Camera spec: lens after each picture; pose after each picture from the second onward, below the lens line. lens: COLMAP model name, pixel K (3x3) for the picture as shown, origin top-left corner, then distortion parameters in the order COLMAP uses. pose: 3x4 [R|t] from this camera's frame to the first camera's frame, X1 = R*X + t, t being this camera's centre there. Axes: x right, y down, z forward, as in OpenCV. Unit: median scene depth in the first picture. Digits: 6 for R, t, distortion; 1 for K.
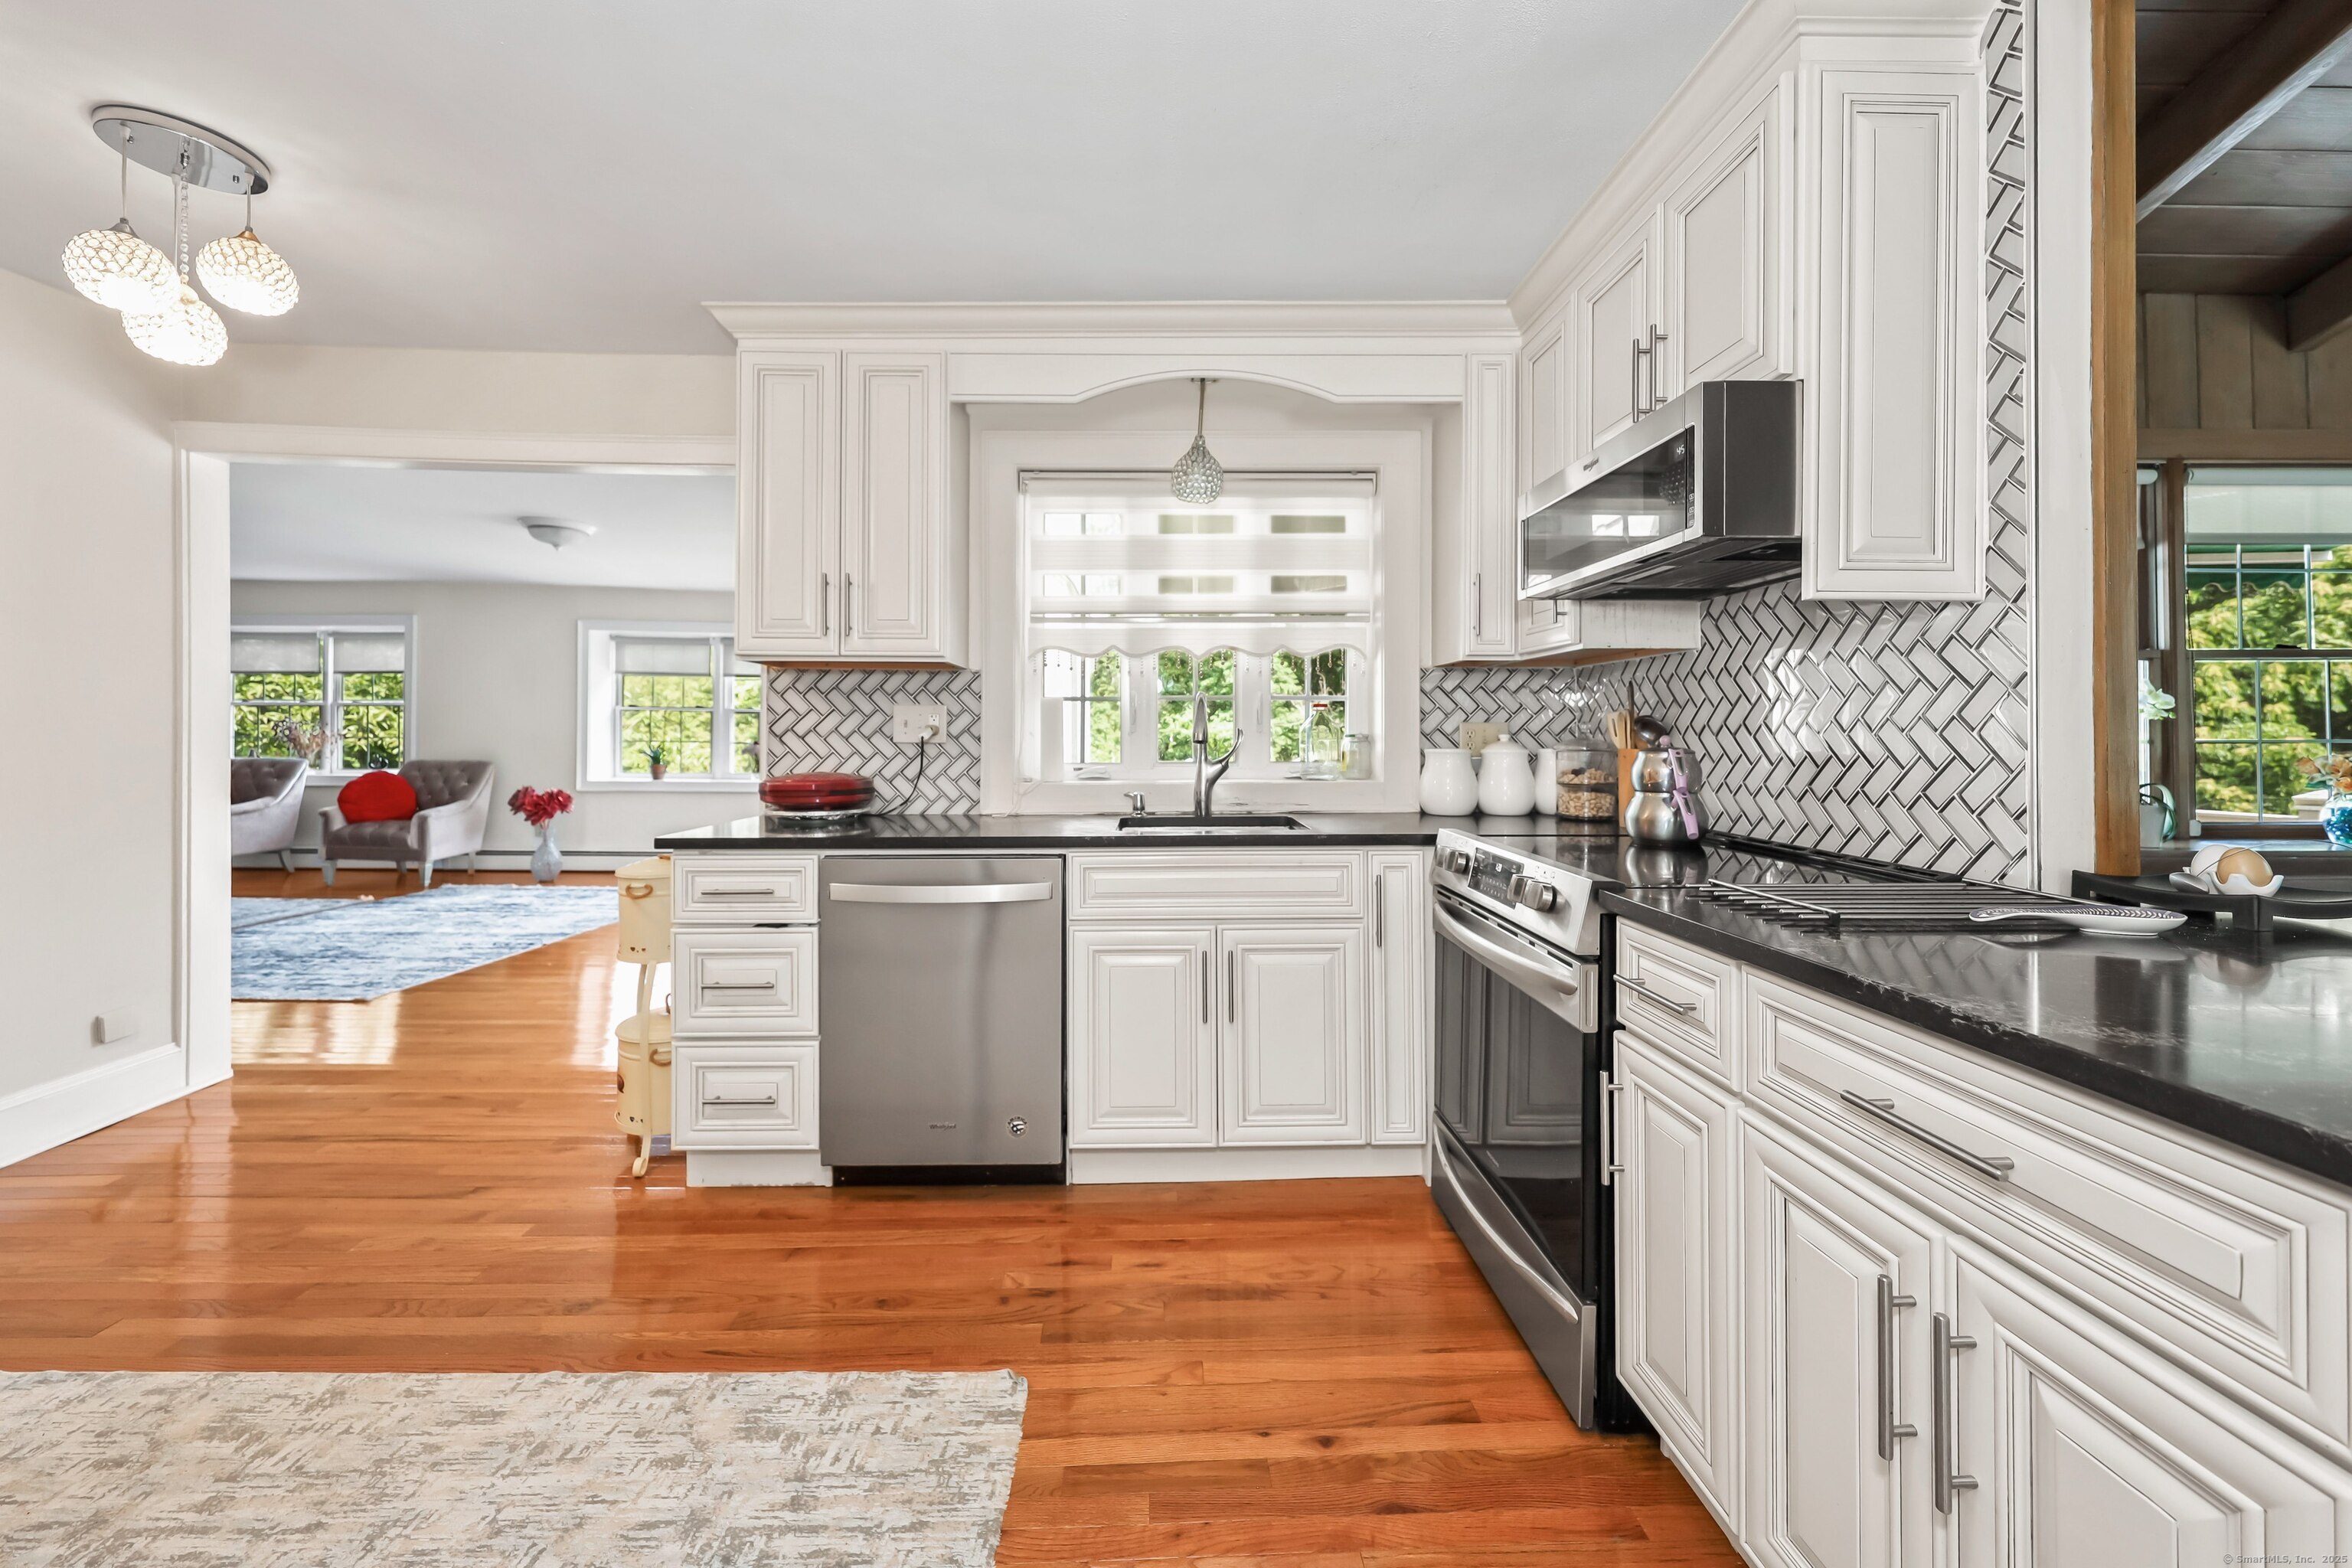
lens RADIAL K [[907.9, 0, 1168.6], [0, 907.9, 729.4], [0, 0, 1]] dist [0.002702, -0.000639]
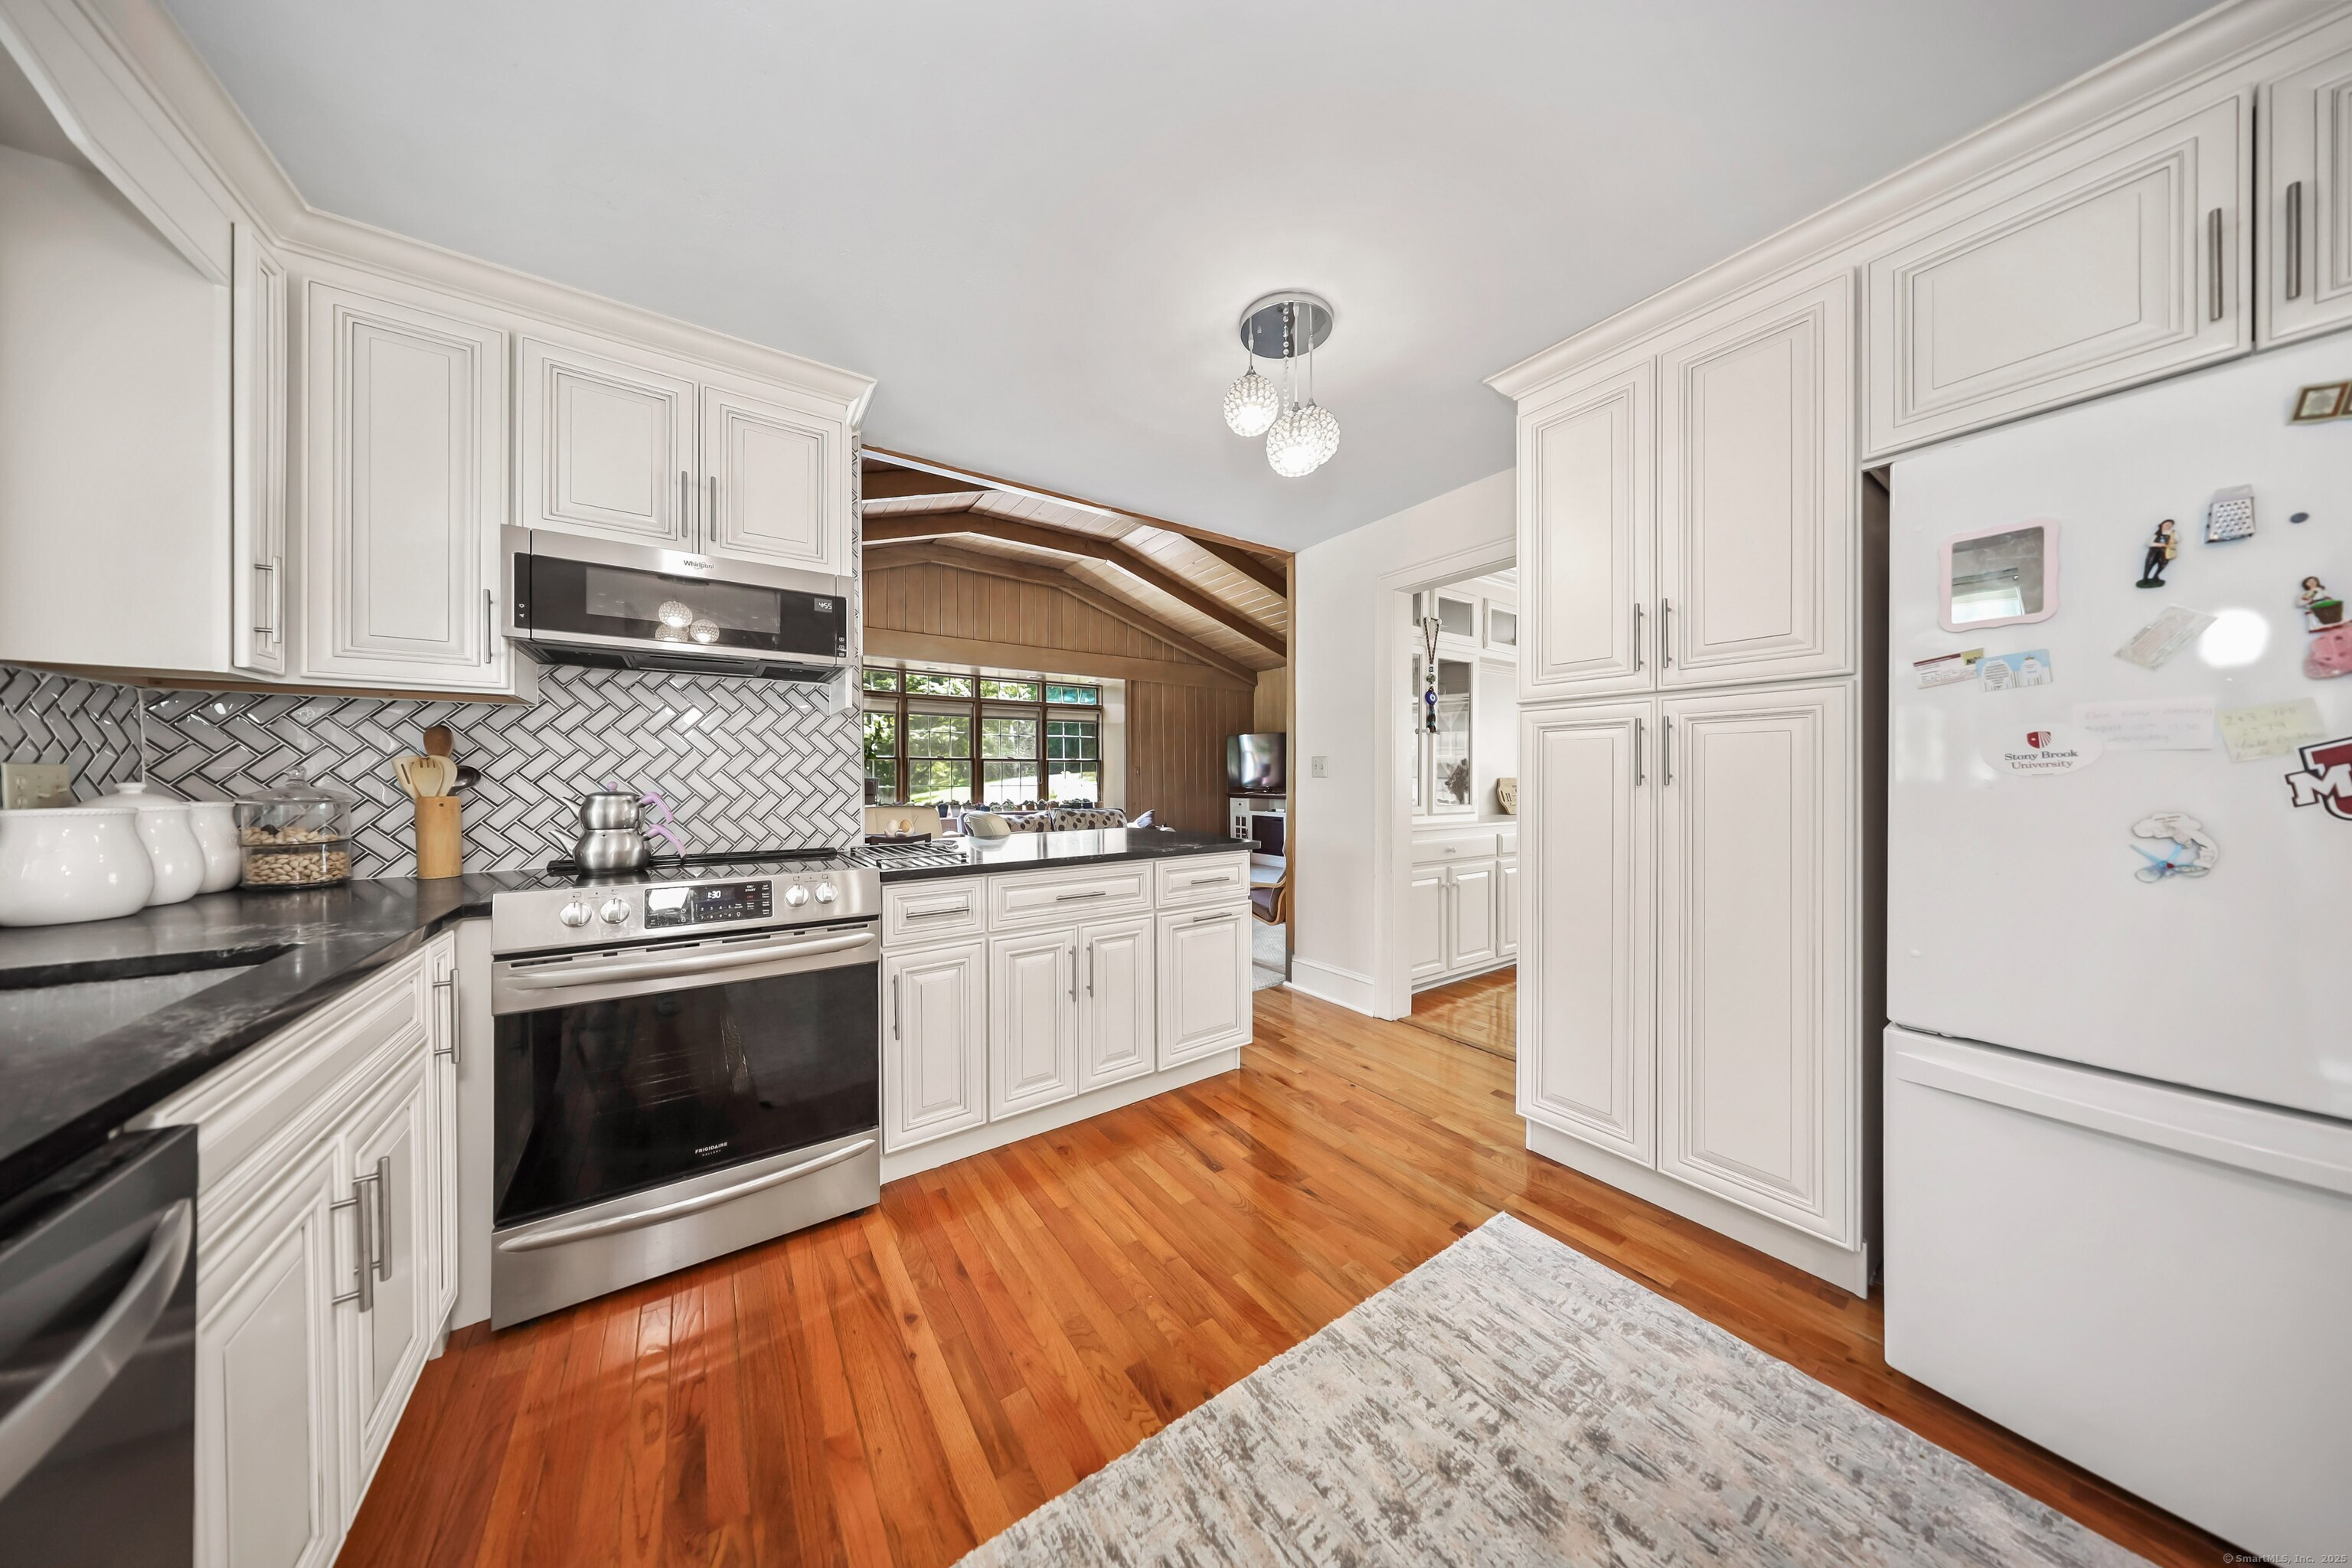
lens RADIAL K [[684.1, 0, 1174.3], [0, 684.1, 780.9], [0, 0, 1]] dist [-0.002741, 0.000127]
pose [[-0.558007, -0.003223, 0.829830, -0.490500], [-0.001018, 0.999994, 0.003199, 0.001637], [-0.829835, 0.000940, -0.558007, 0.707538]]
